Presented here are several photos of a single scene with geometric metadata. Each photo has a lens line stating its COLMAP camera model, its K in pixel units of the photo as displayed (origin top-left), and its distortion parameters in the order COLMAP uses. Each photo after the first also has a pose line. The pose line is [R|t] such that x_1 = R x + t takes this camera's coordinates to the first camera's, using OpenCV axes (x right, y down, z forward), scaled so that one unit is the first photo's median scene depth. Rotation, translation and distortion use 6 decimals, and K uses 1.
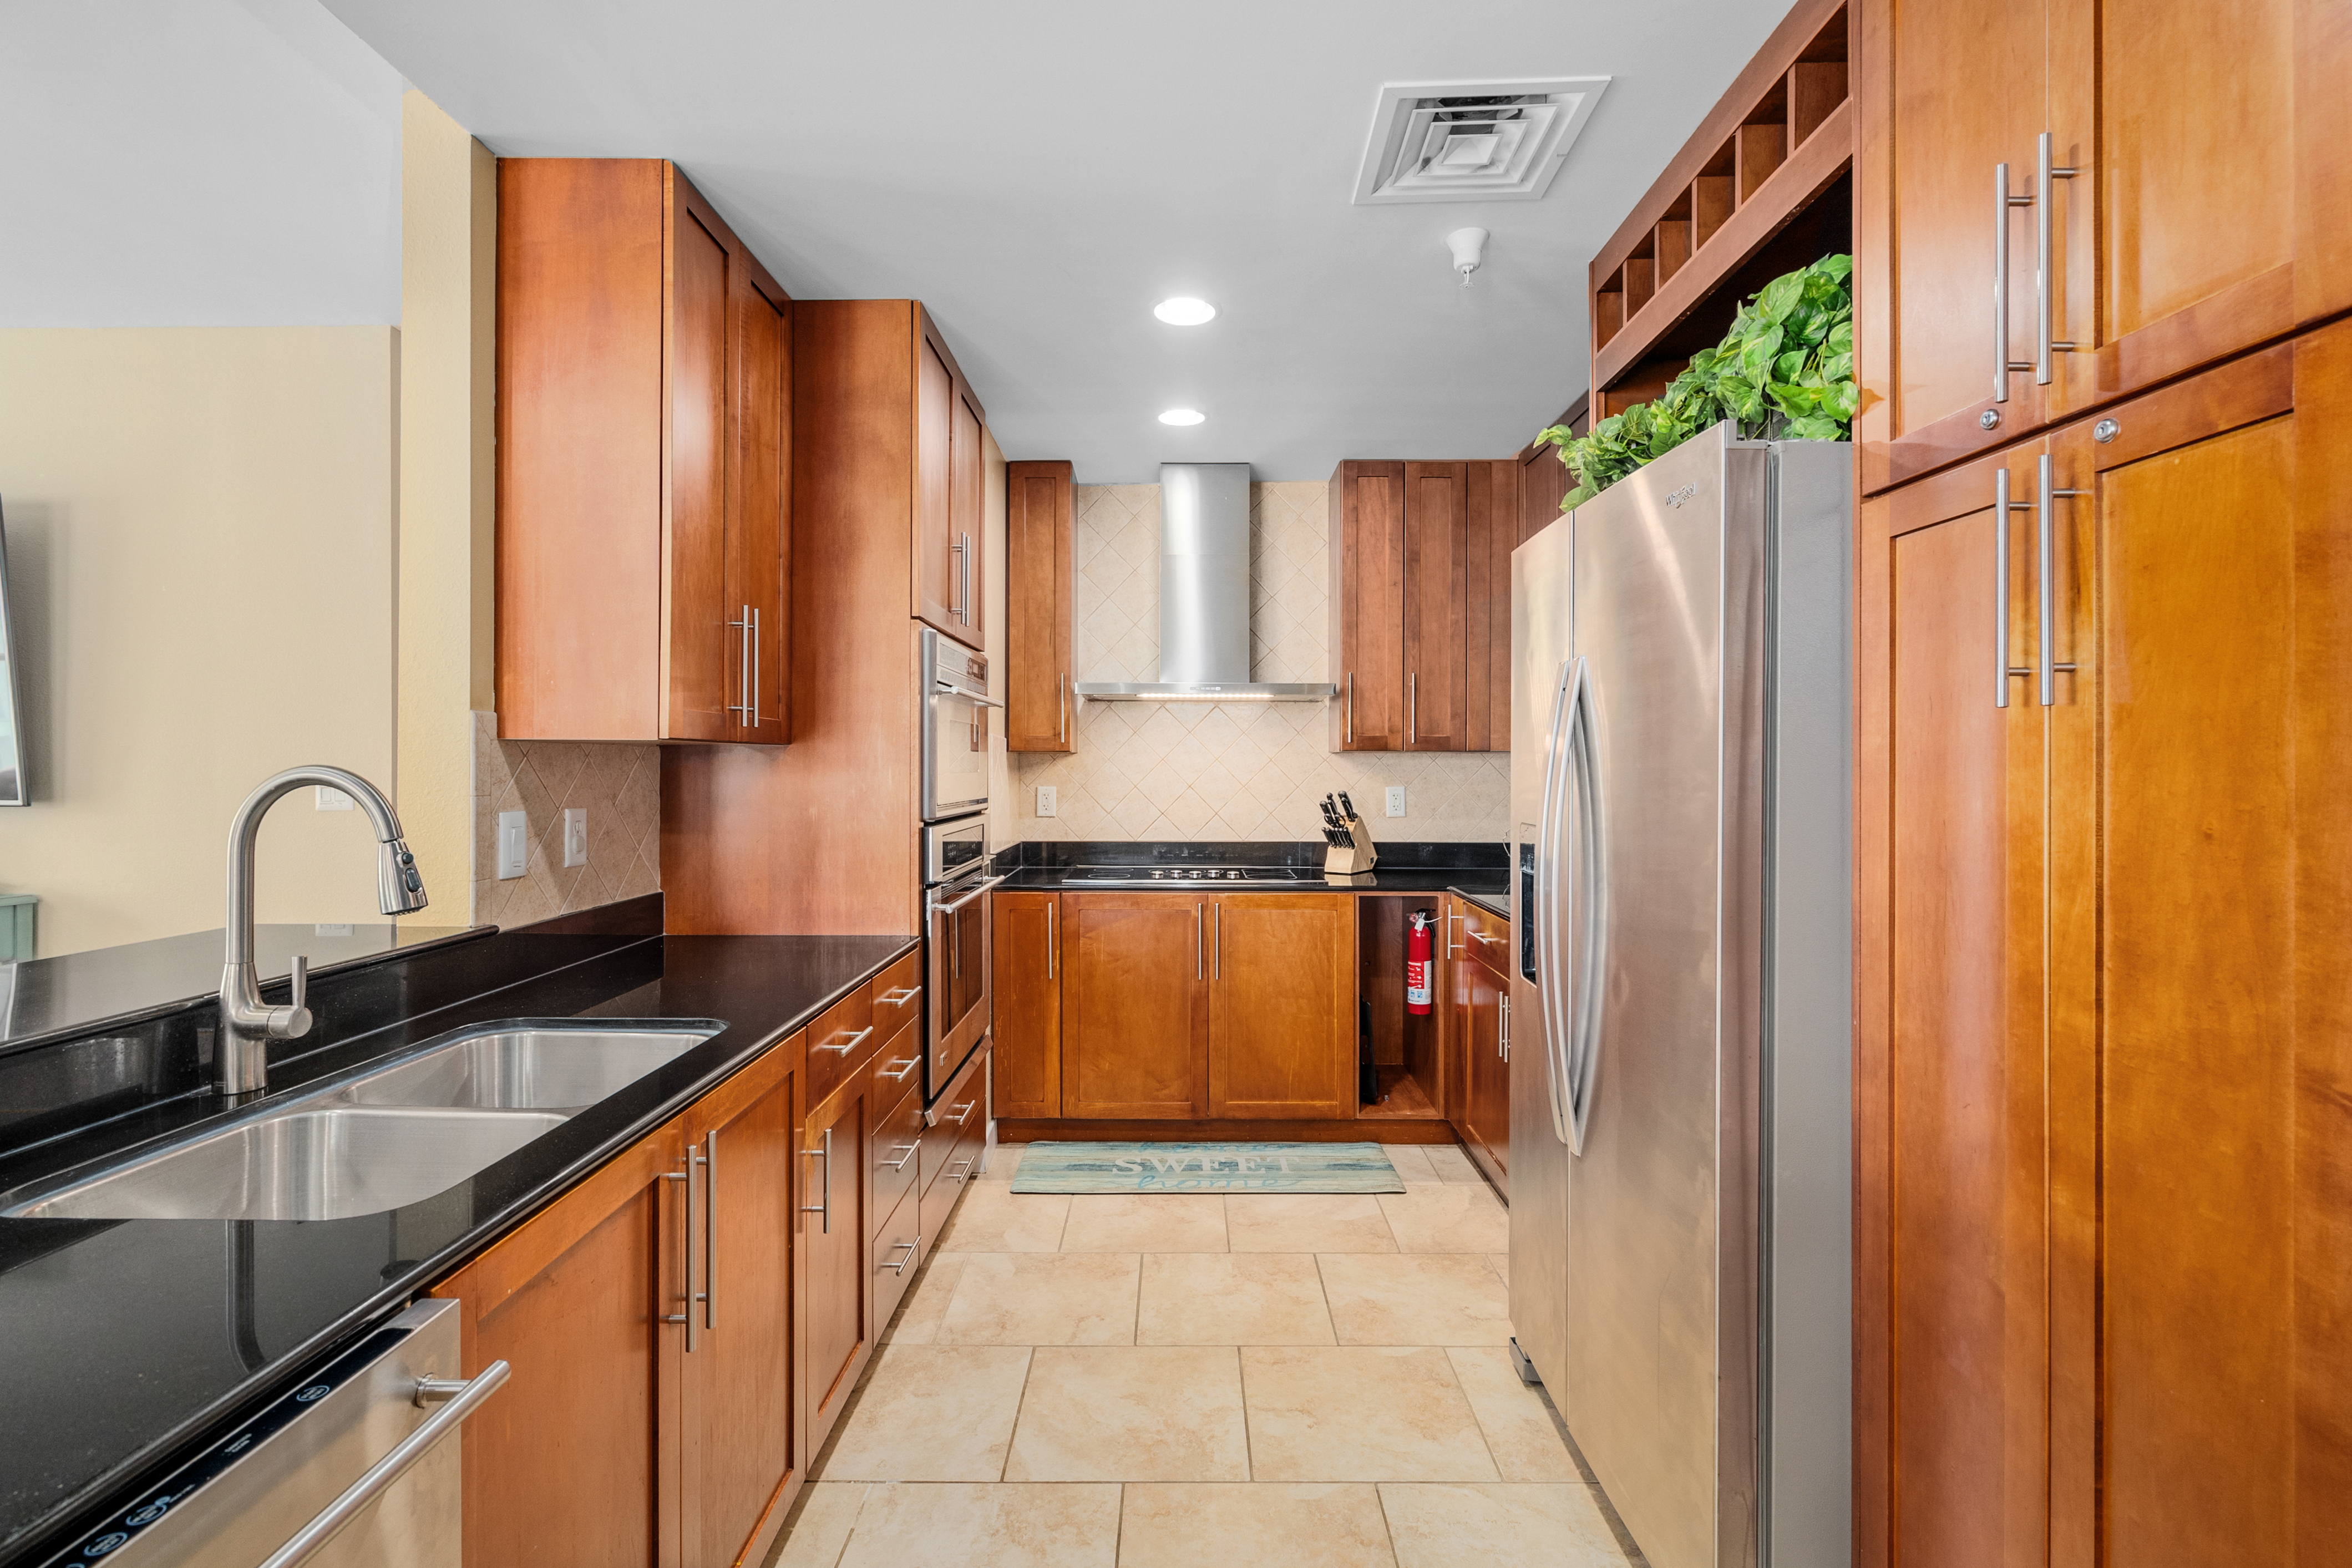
lens RADIAL K [[1074.0, 0, 1169.9], [0, 1074.0, 767.9], [0, 0, 1]] dist [-0.004872, 0.000921]
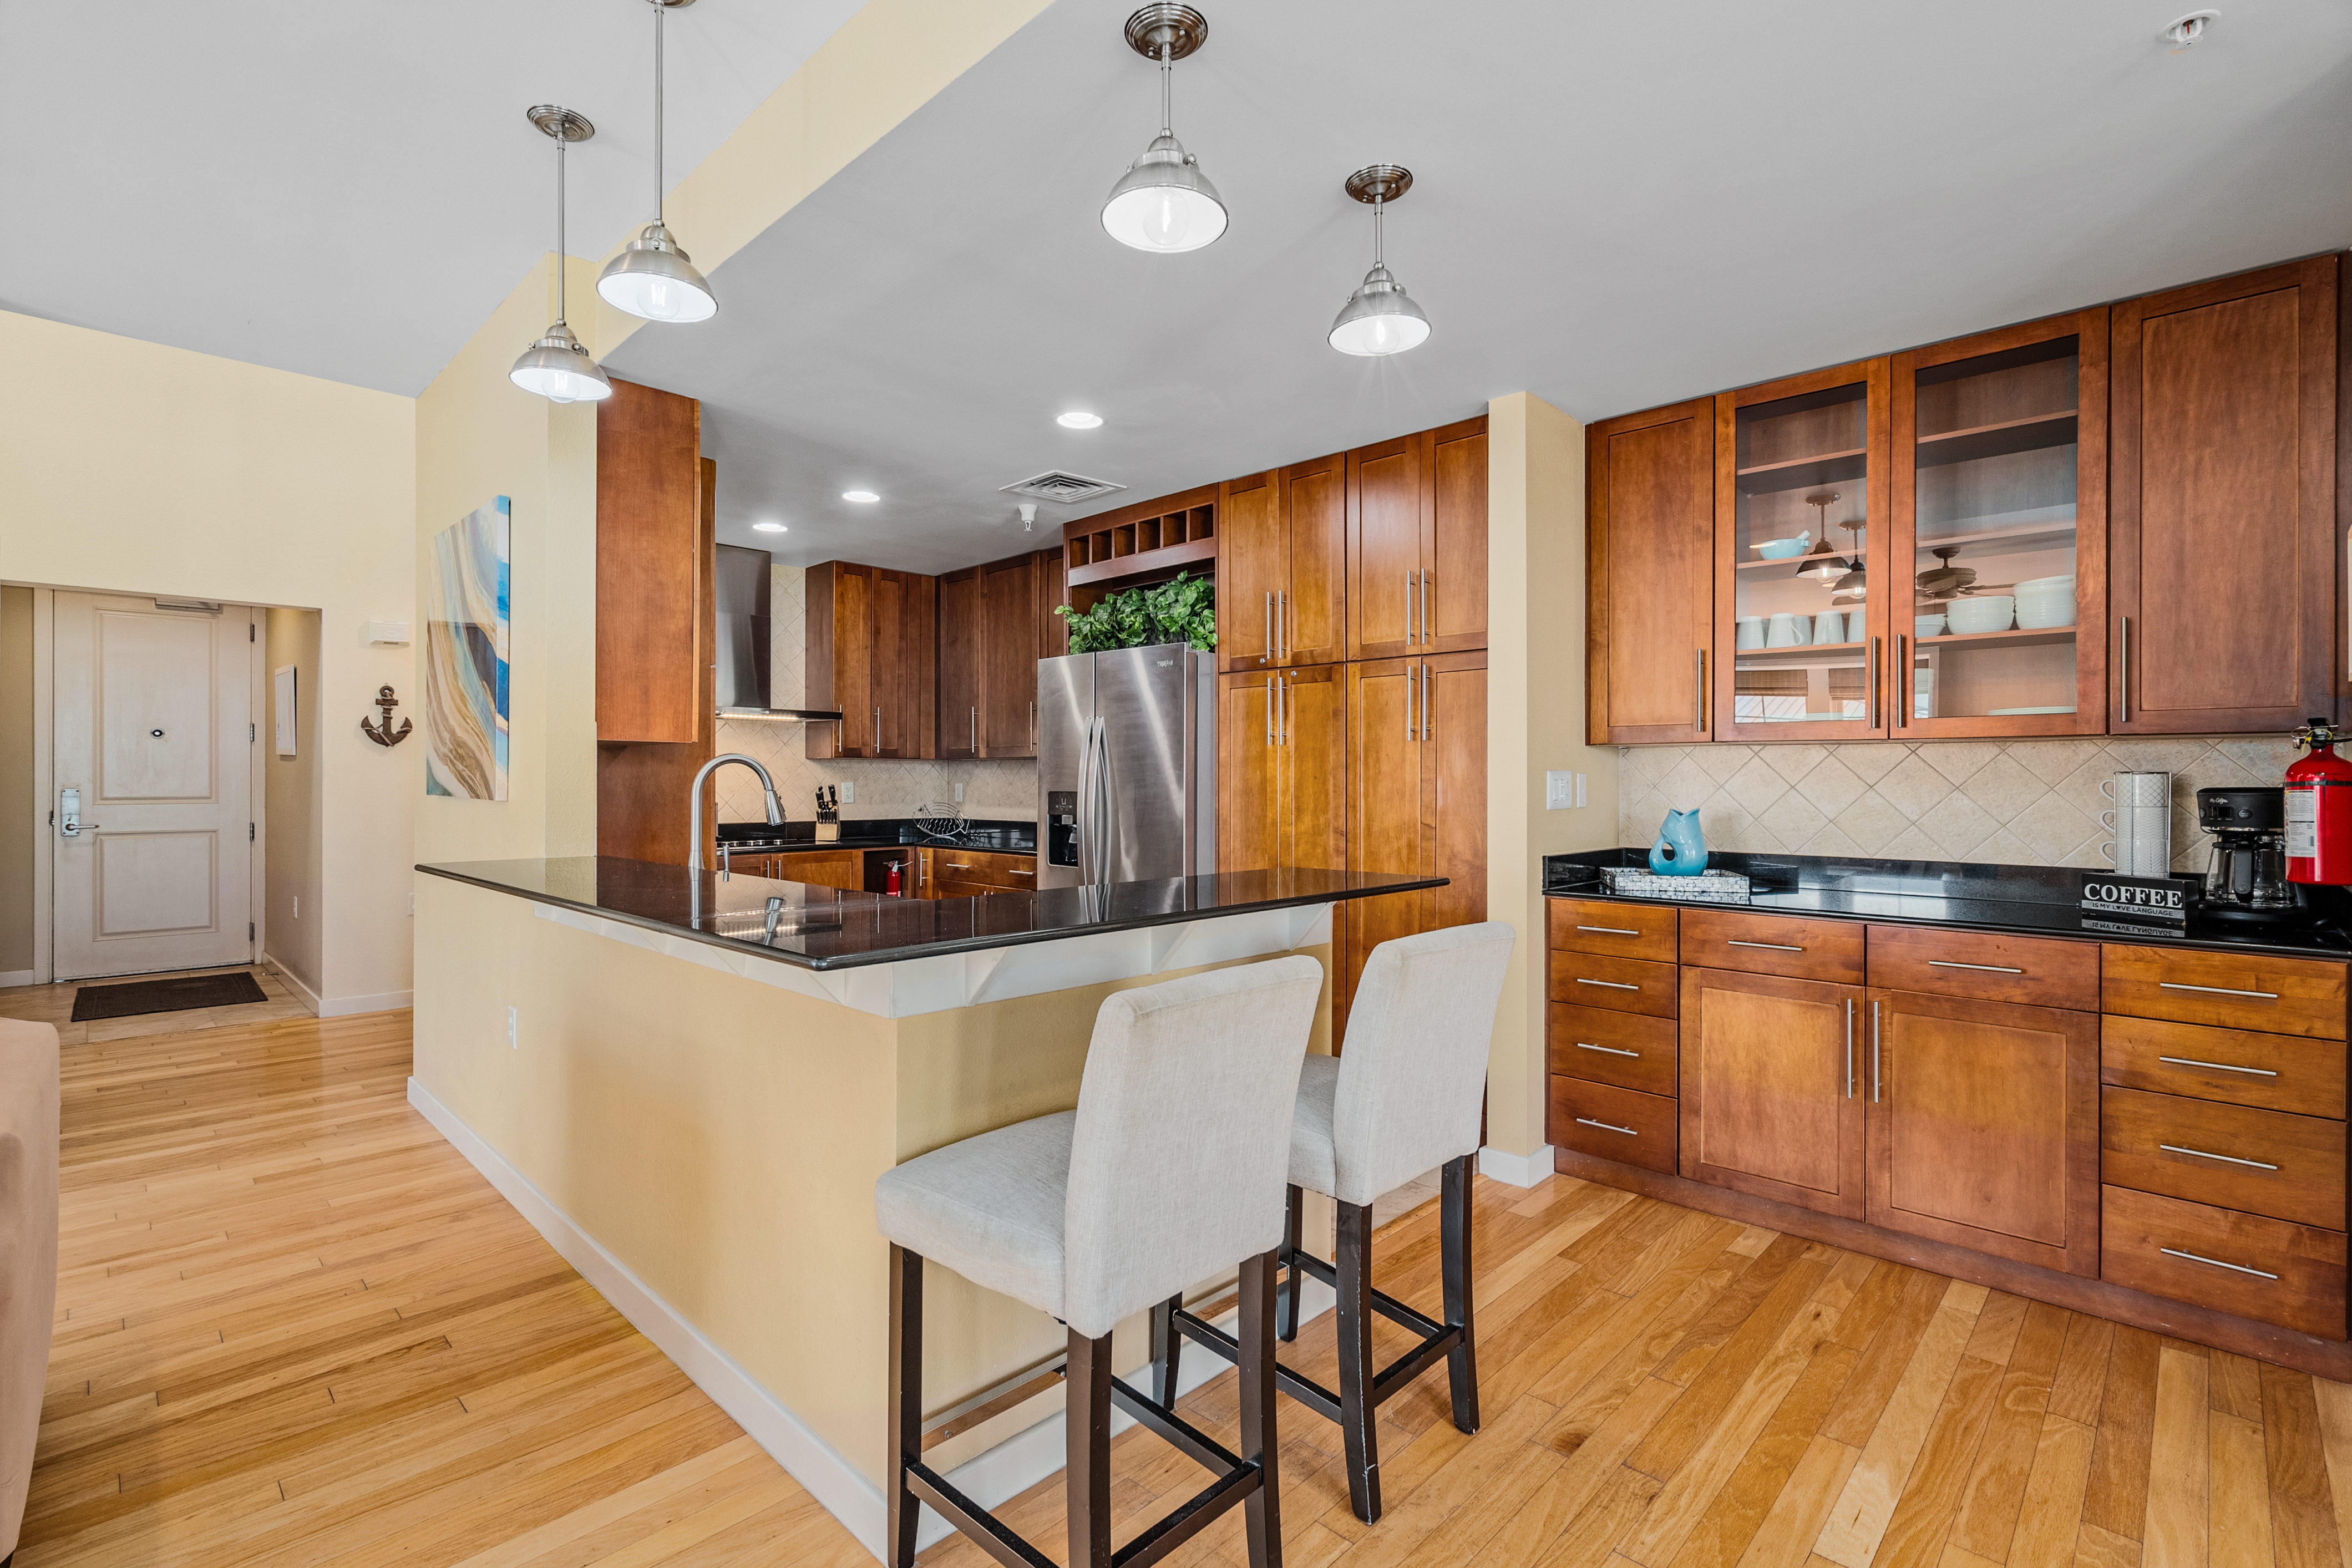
lens RADIAL K [[1072.6, 0, 1175.9], [0, 1072.6, 779.5], [0, 0, 1]] dist [-0.000647, 0.000525]
pose [[0.688510, 0.000439, 0.725227, -0.875776], [0.002327, 0.999993, -0.002815, 0.029960], [-0.725223, 0.003626, 0.688504, -0.532717]]
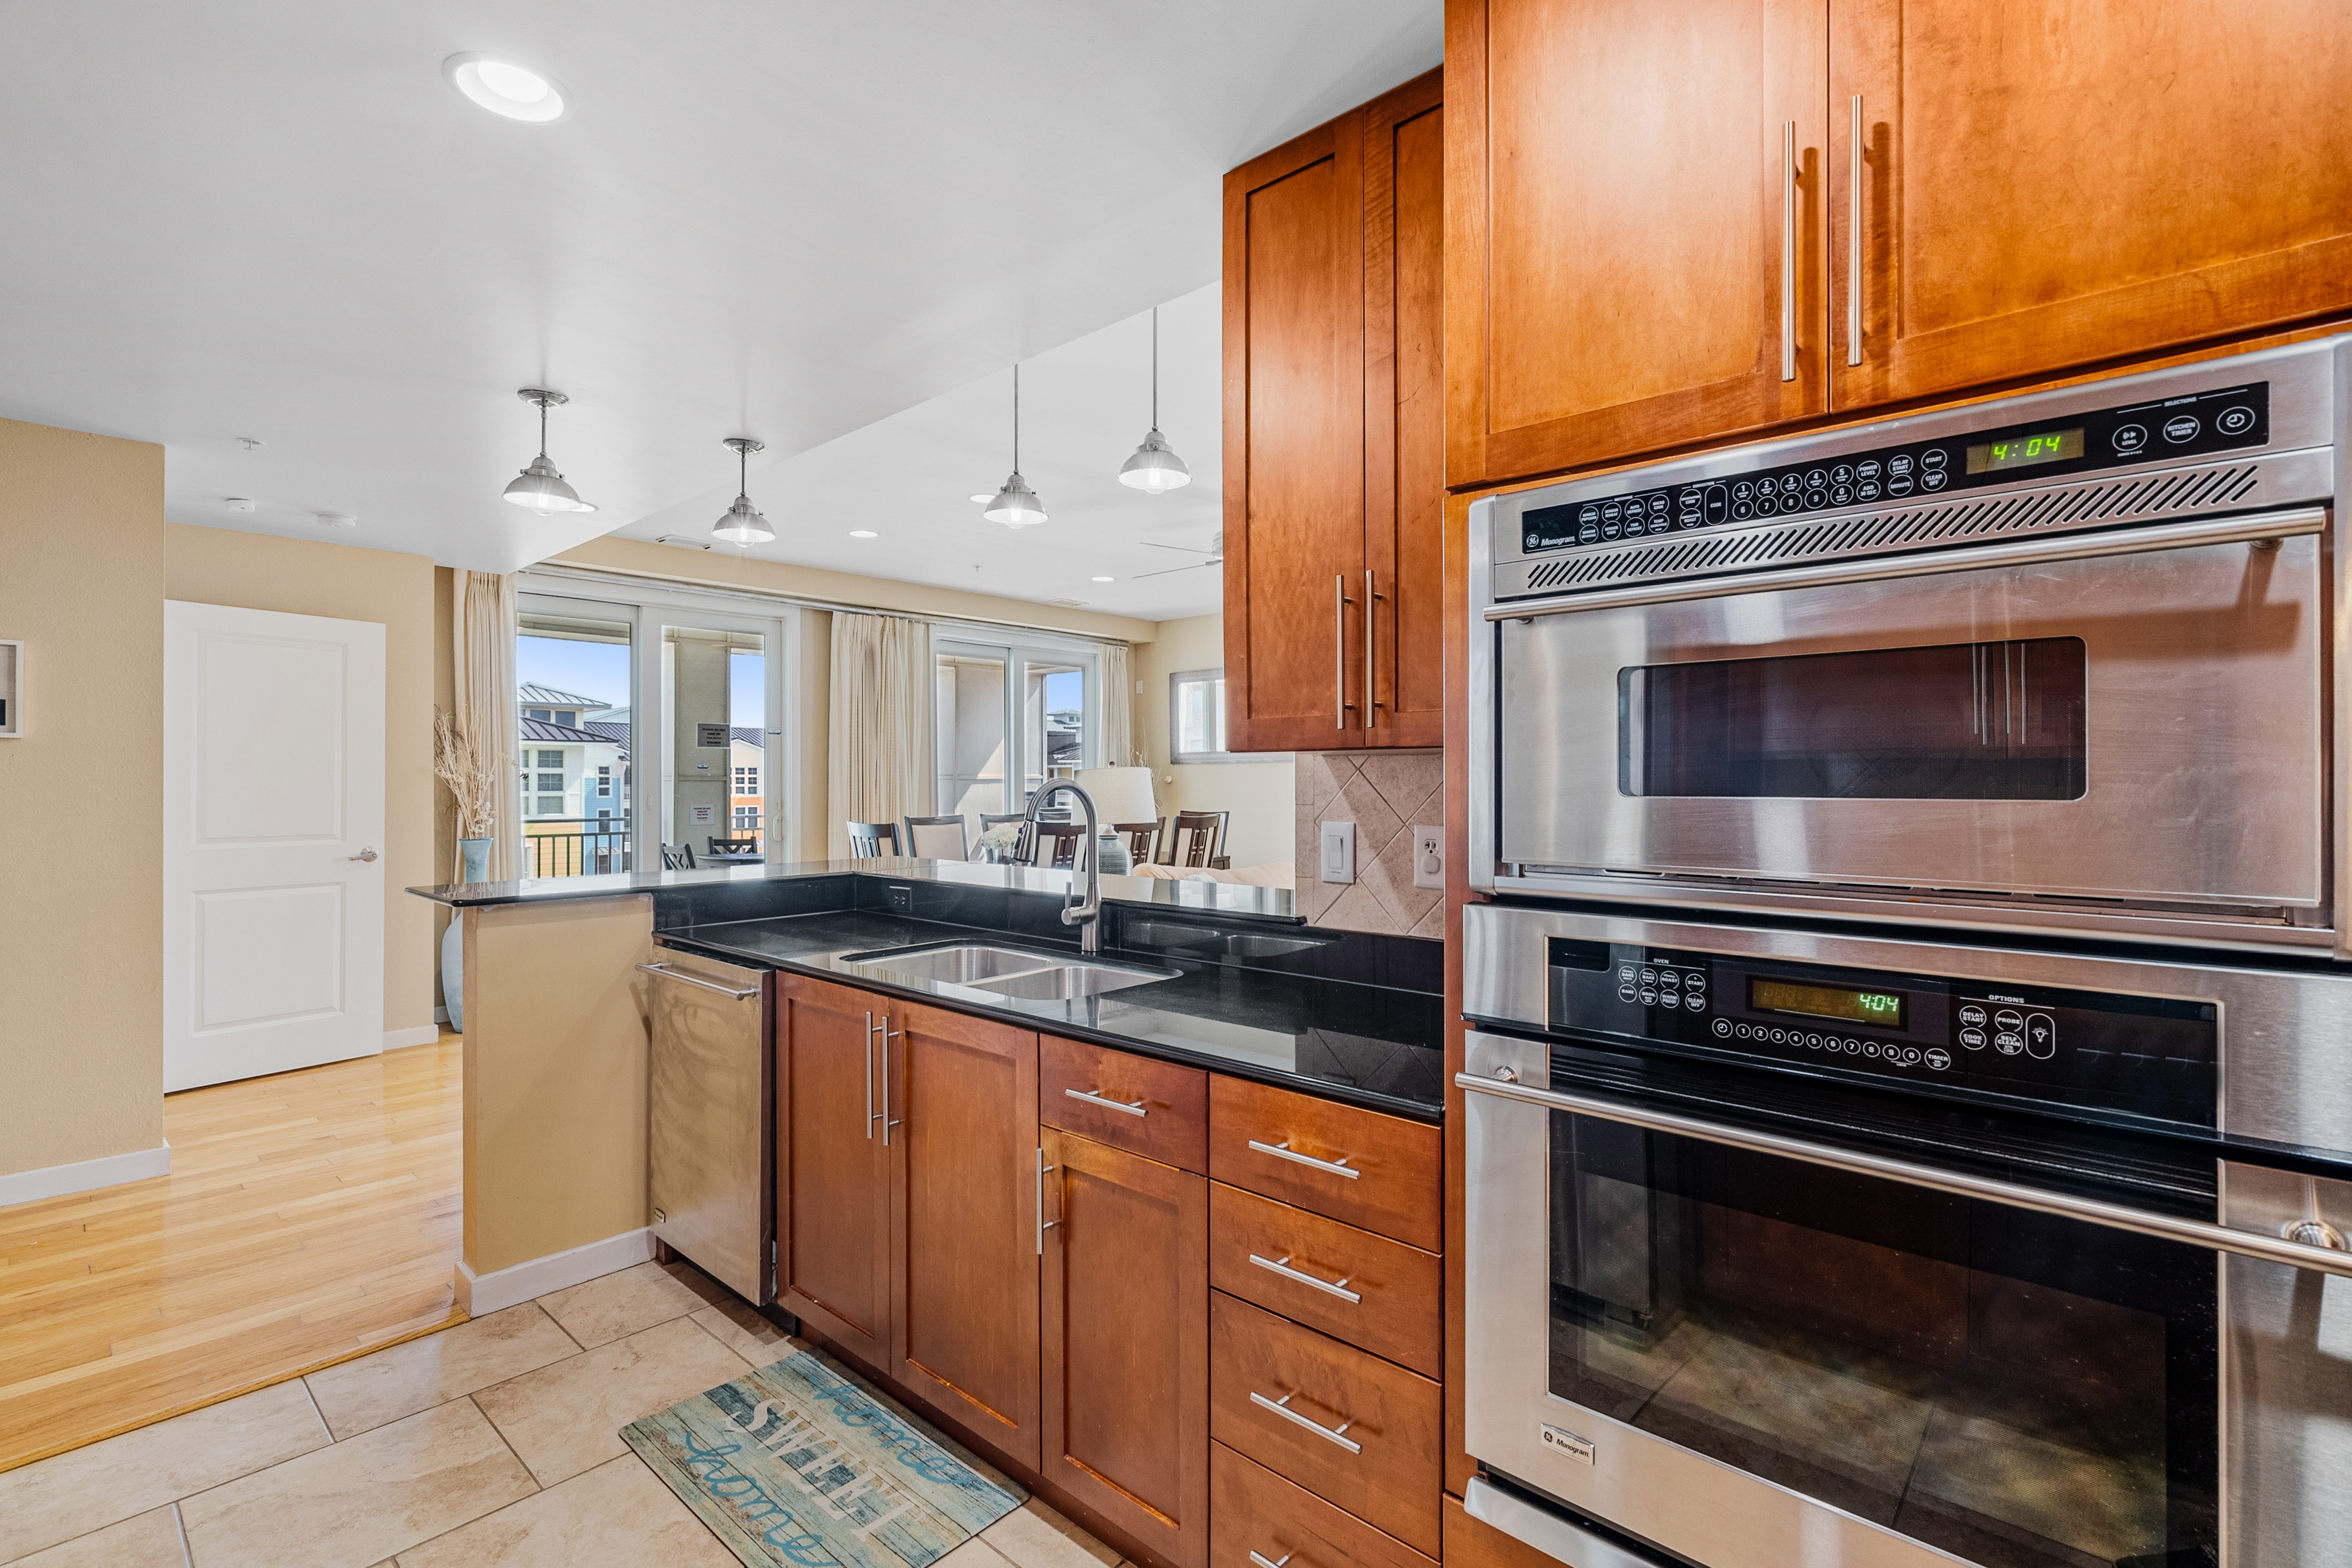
lens RADIAL K [[1072.6, 0, 1175.9], [0, 1072.6, 779.5], [0, 0, 1]] dist [-0.000647, 0.000525]
pose [[-0.664309, -0.000029, -0.747458, 0.234723], [-0.001787, 0.999997, 0.001549, -0.002448], [0.747456, 0.002365, -0.664307, 1.229203]]
